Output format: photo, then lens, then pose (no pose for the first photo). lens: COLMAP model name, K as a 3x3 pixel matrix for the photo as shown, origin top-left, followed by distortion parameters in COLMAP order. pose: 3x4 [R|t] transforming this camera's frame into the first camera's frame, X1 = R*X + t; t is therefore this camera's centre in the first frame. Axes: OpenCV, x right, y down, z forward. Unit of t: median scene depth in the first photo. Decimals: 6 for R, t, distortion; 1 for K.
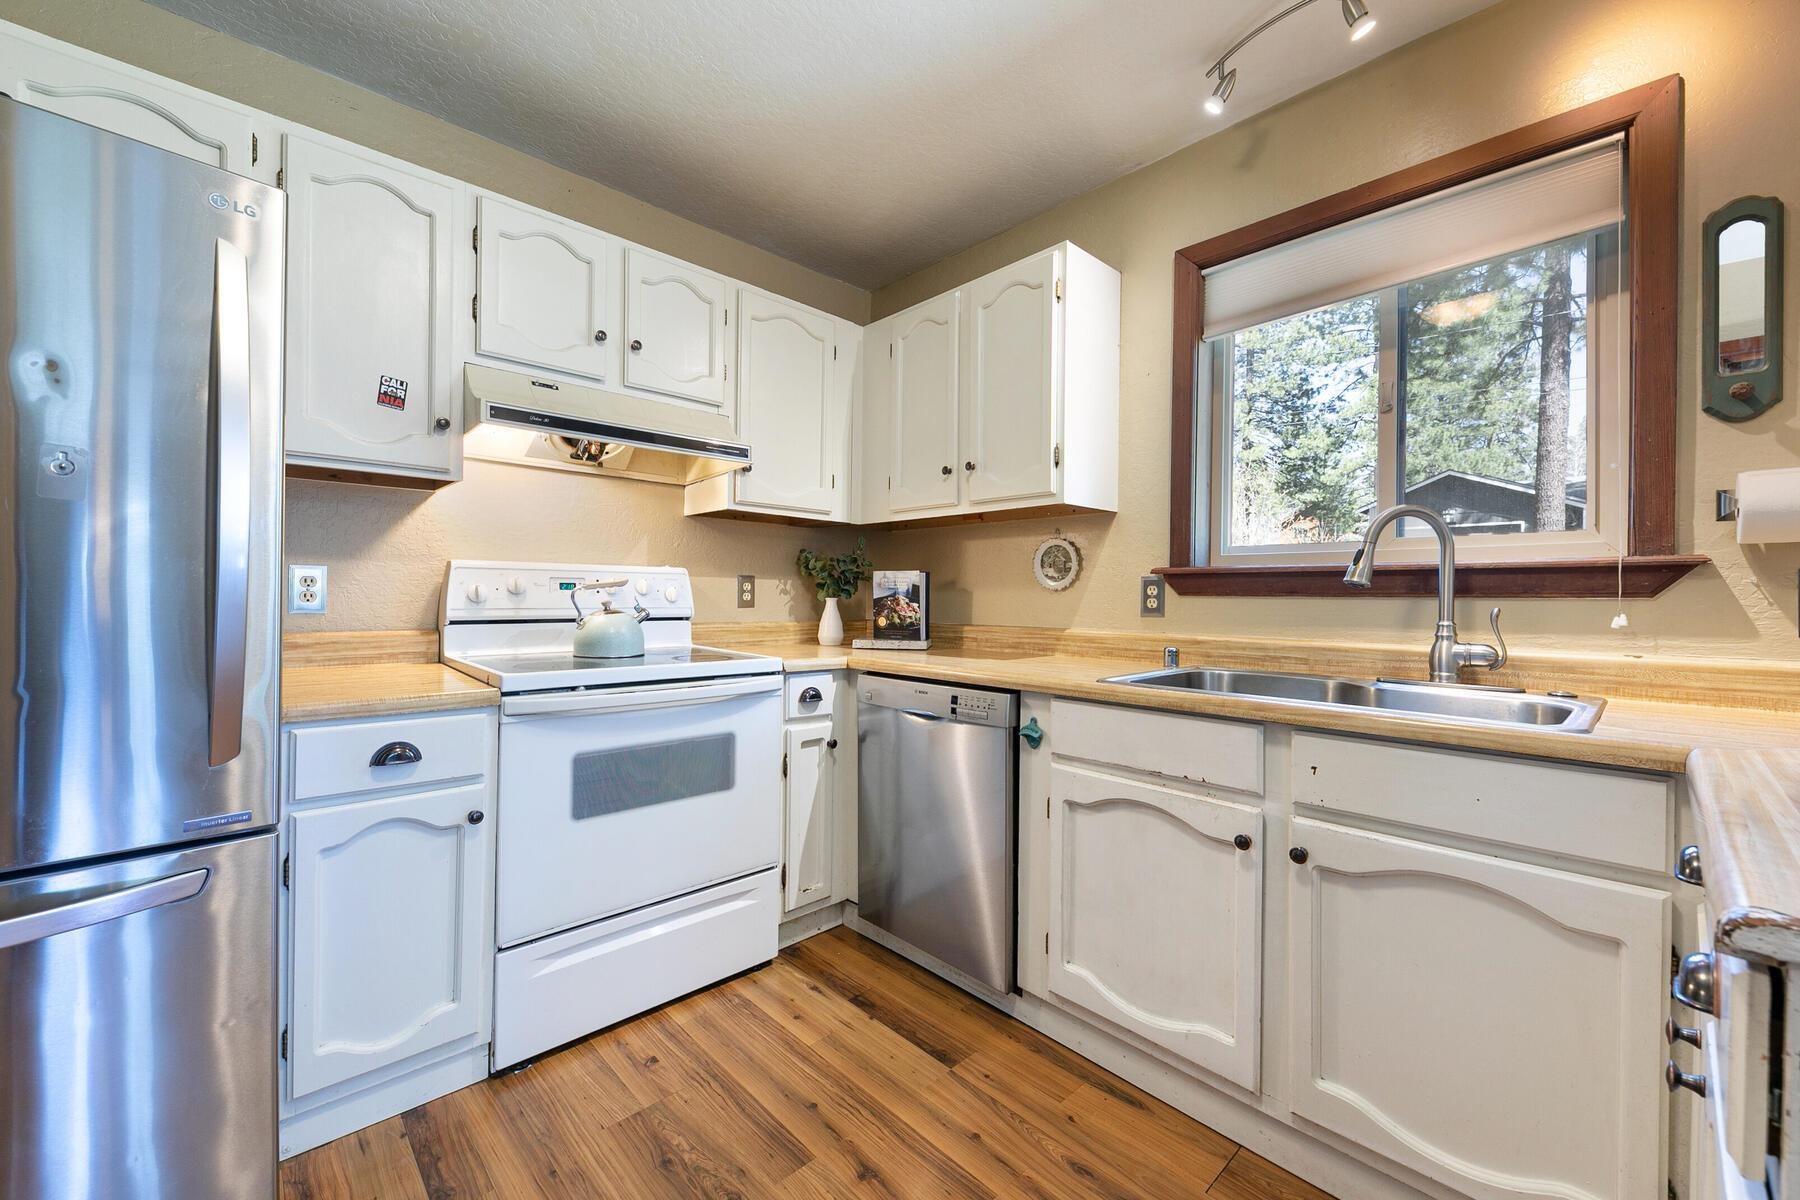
lens RADIAL K [[705.1, 0, 890.4], [0, 705.1, 600.3], [0, 0, 1]] dist [0.008958, -0.005741]
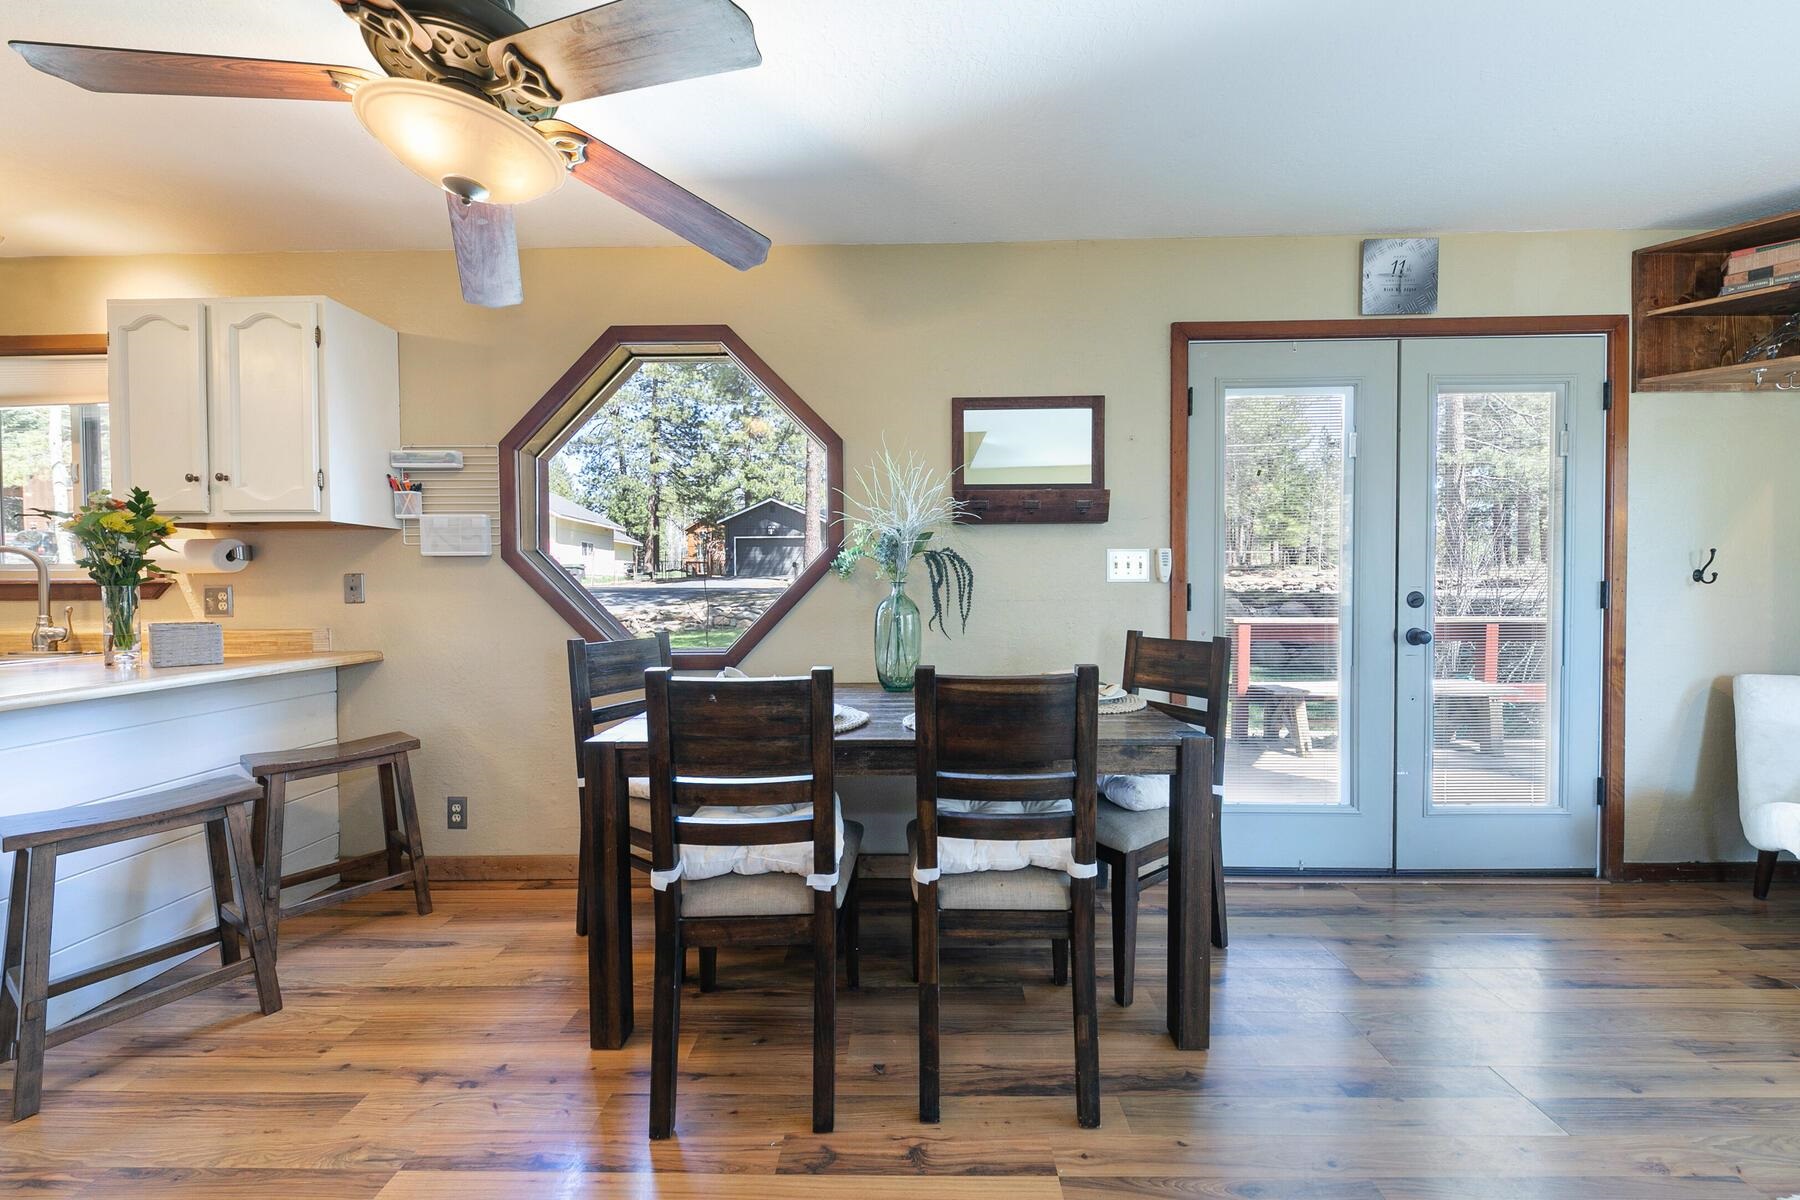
lens RADIAL K [[629.6, 0, 900.0], [0, 629.6, 600.0], [0, 0, 1]] dist [0.006672, -0.003973]
pose [[0.691751, -0.026264, 0.721658, 0.850027], [0.015564, 0.999649, 0.021462, -0.005042], [-0.721968, -0.003614, 0.691917, -1.163987]]
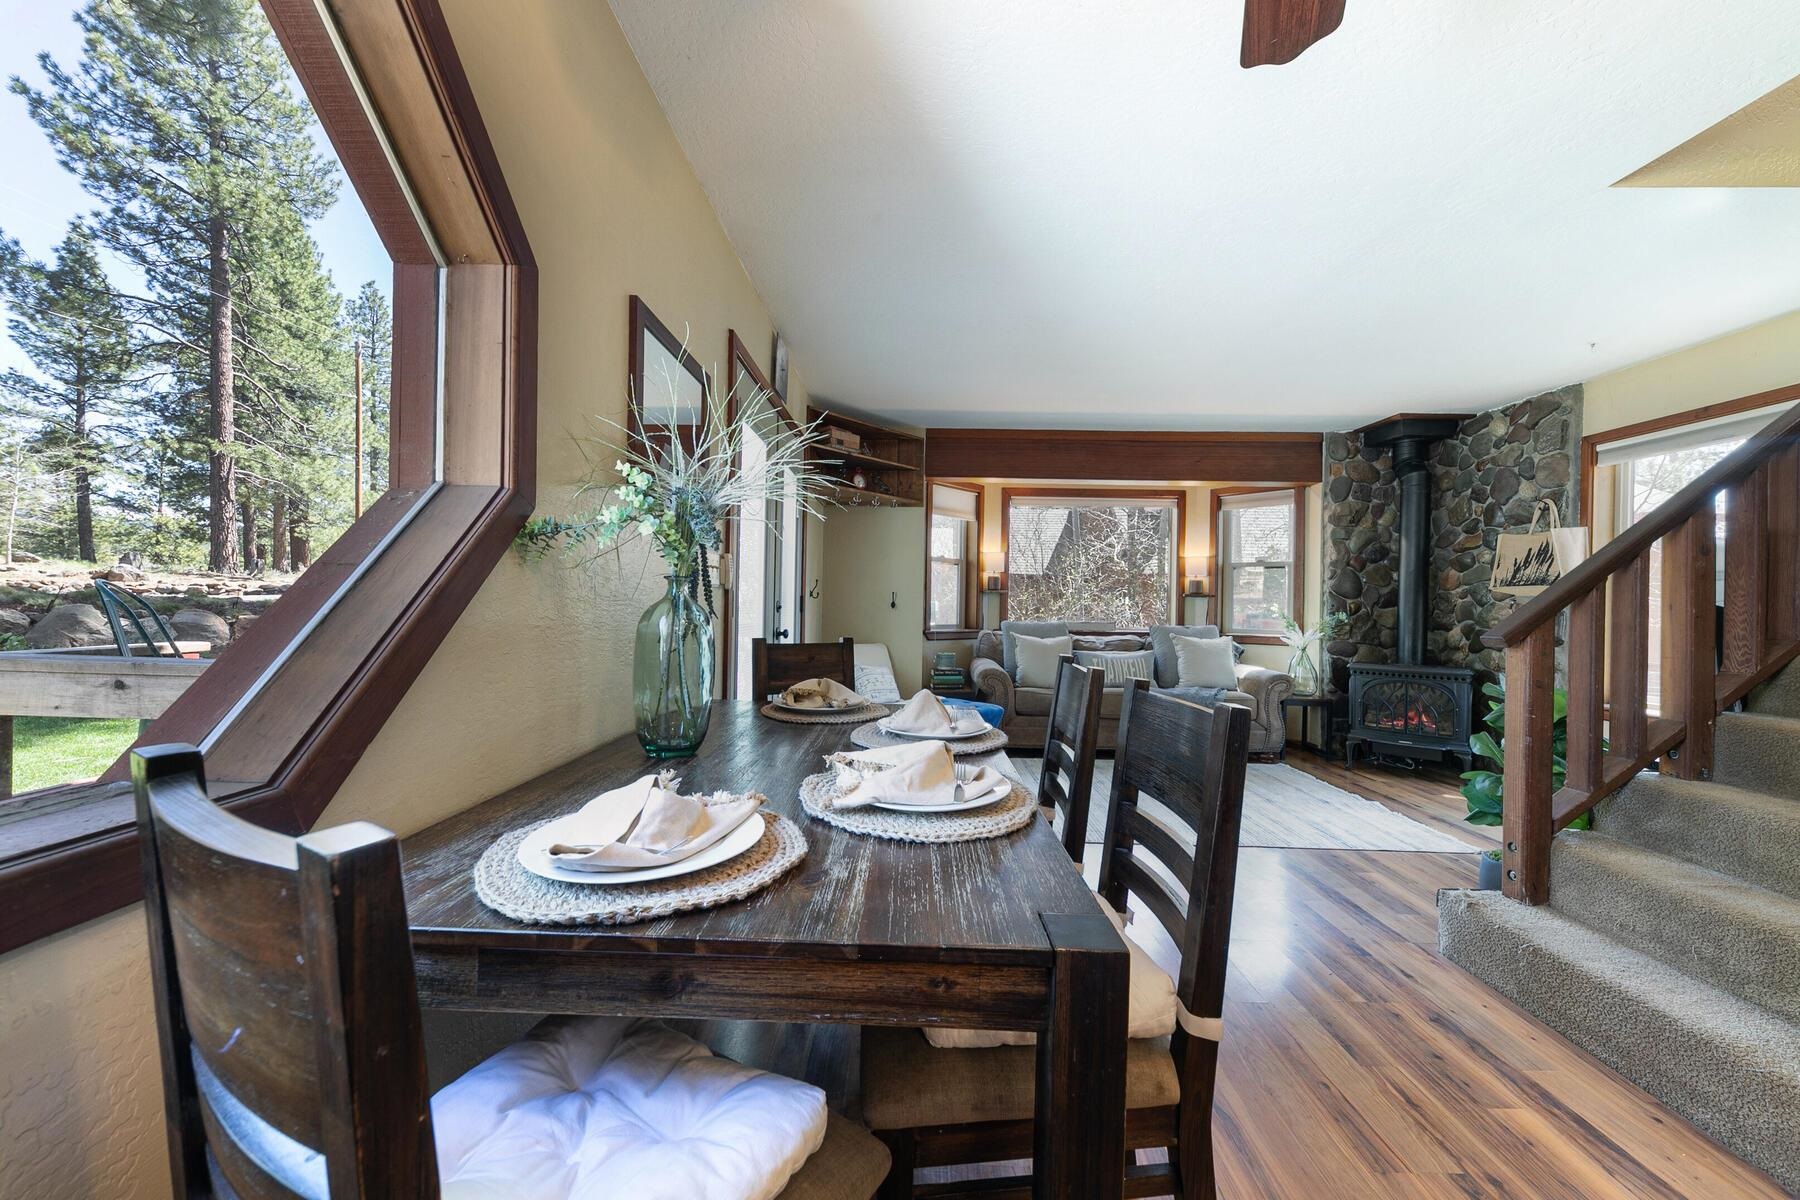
lens RADIAL K [[648.4, 0, 903.0], [0, 648.4, 604.3], [0, 0, 1]] dist [0.008457, -0.000196]
pose [[-0.721642, -0.022258, 0.691908, 0.984802], [-0.021142, 0.999725, 0.010110, 0.004948], [-0.691943, -0.007333, -0.721915, -0.084324]]
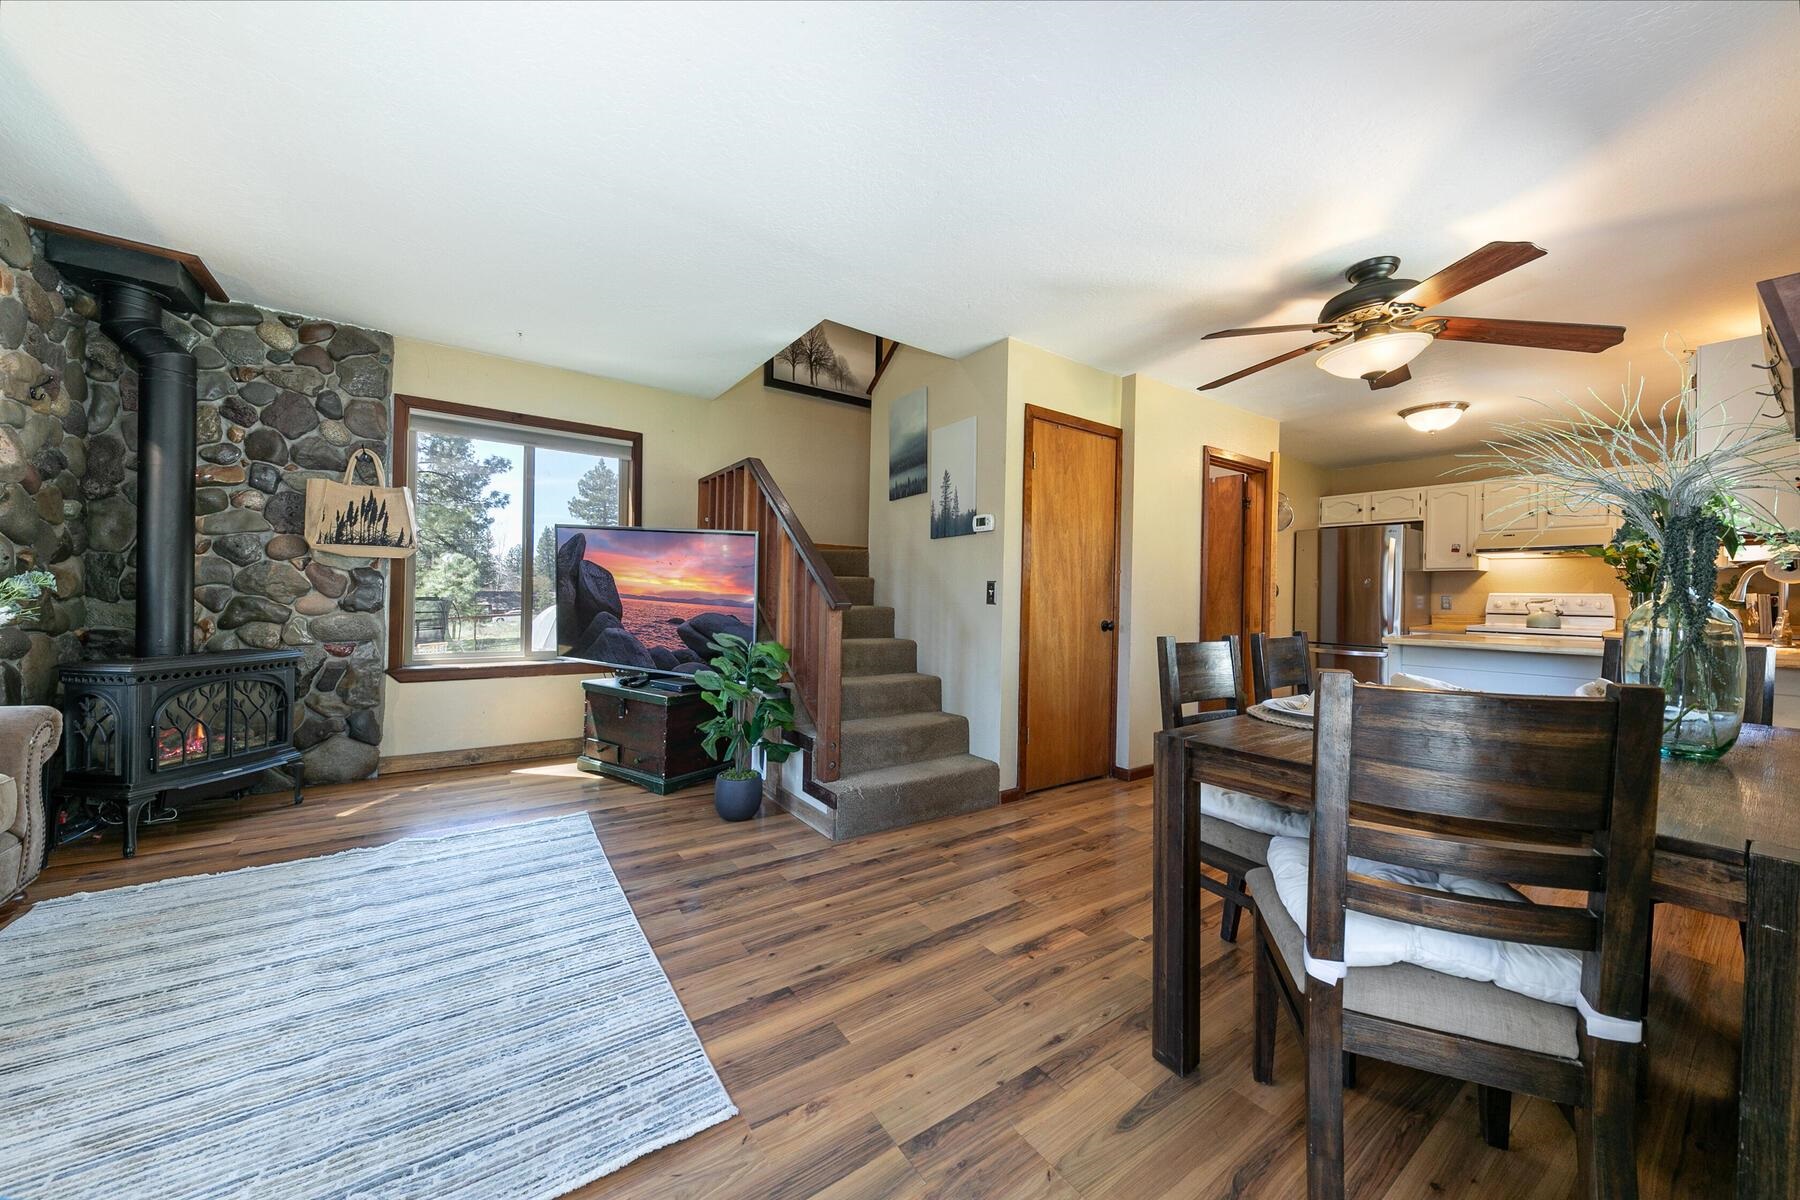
lens RADIAL K [[629.6, 0, 900.0], [0, 629.6, 600.0], [0, 0, 1]] dist [0.006672, -0.003973]
pose [[-0.137972, -0.004674, -0.990425, 2.370411], [-0.025106, 0.999684, -0.001221, 0.038364], [0.990118, 0.024697, -0.138046, -1.118890]]
